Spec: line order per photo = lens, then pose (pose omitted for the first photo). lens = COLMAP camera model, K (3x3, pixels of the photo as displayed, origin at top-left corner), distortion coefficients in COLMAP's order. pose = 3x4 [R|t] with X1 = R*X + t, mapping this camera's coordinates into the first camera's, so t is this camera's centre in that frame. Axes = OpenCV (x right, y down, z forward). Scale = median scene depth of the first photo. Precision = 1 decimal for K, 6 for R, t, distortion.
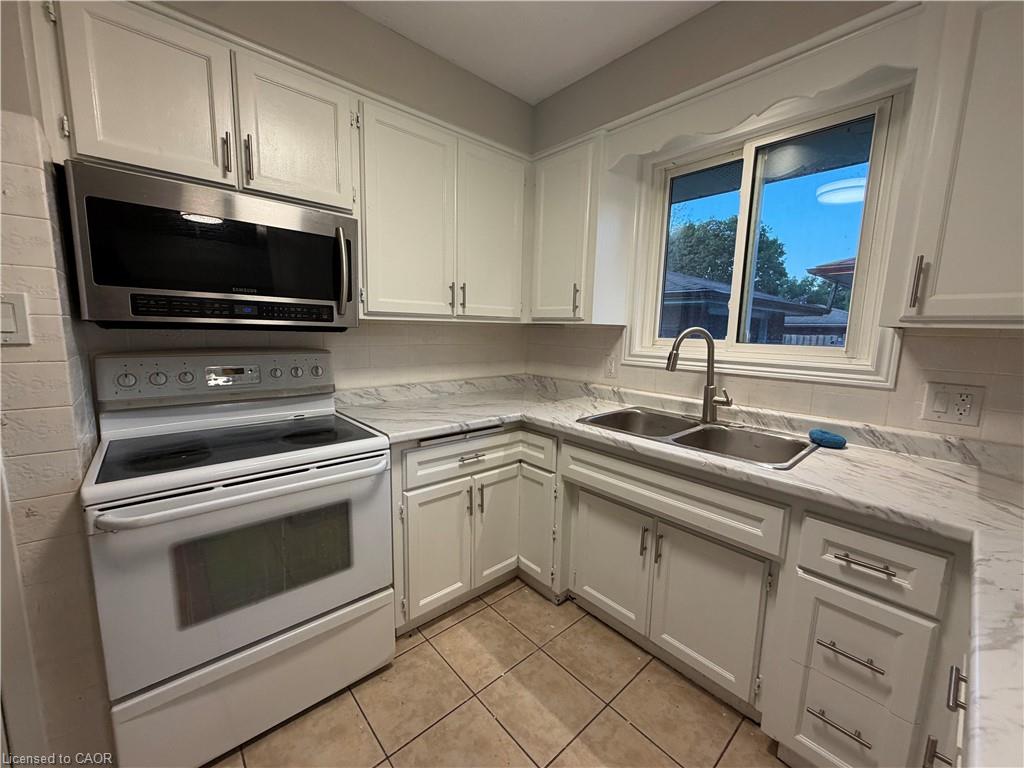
lens RADIAL K [[407.6, 0, 512.9], [0, 407.6, 382.7], [0, 0, 1]] dist [0.000824, -0.000406]
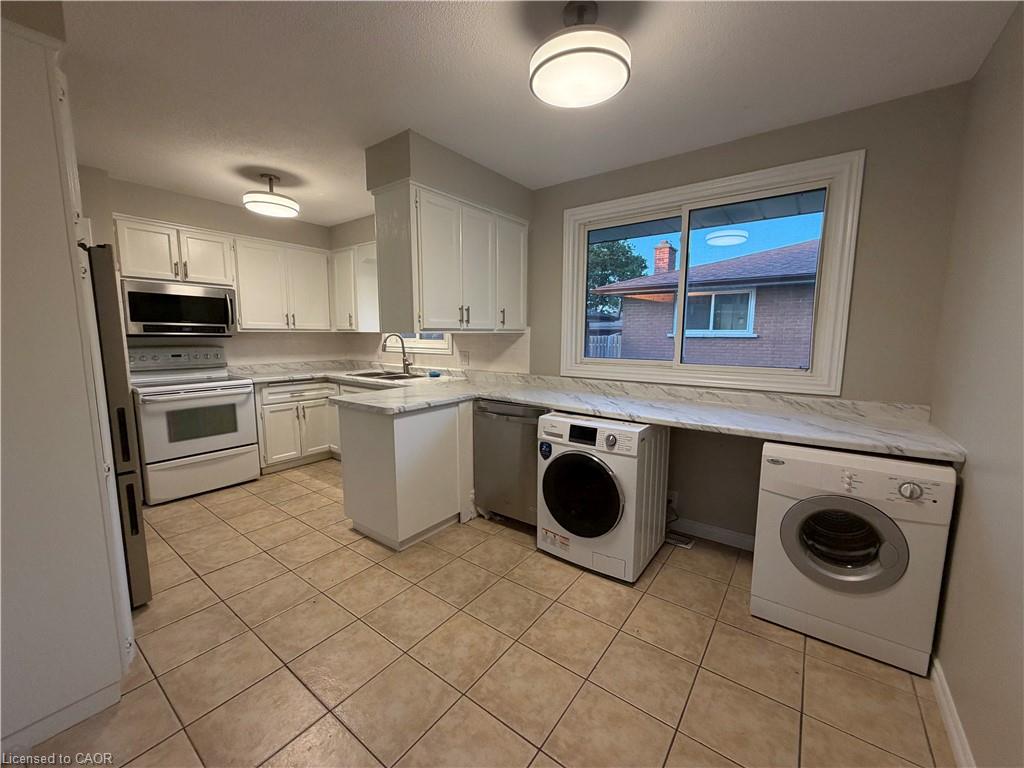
lens RADIAL K [[407.6, 0, 513.3], [0, 407.6, 385.1], [0, 0, 1]] dist [0.000824, -0.000406]
pose [[0.979154, -0.039678, 0.199205, 0.633964], [0.040951, 0.999159, -0.002272, 0.200739], [-0.198947, 0.010382, 0.979955, -1.465713]]
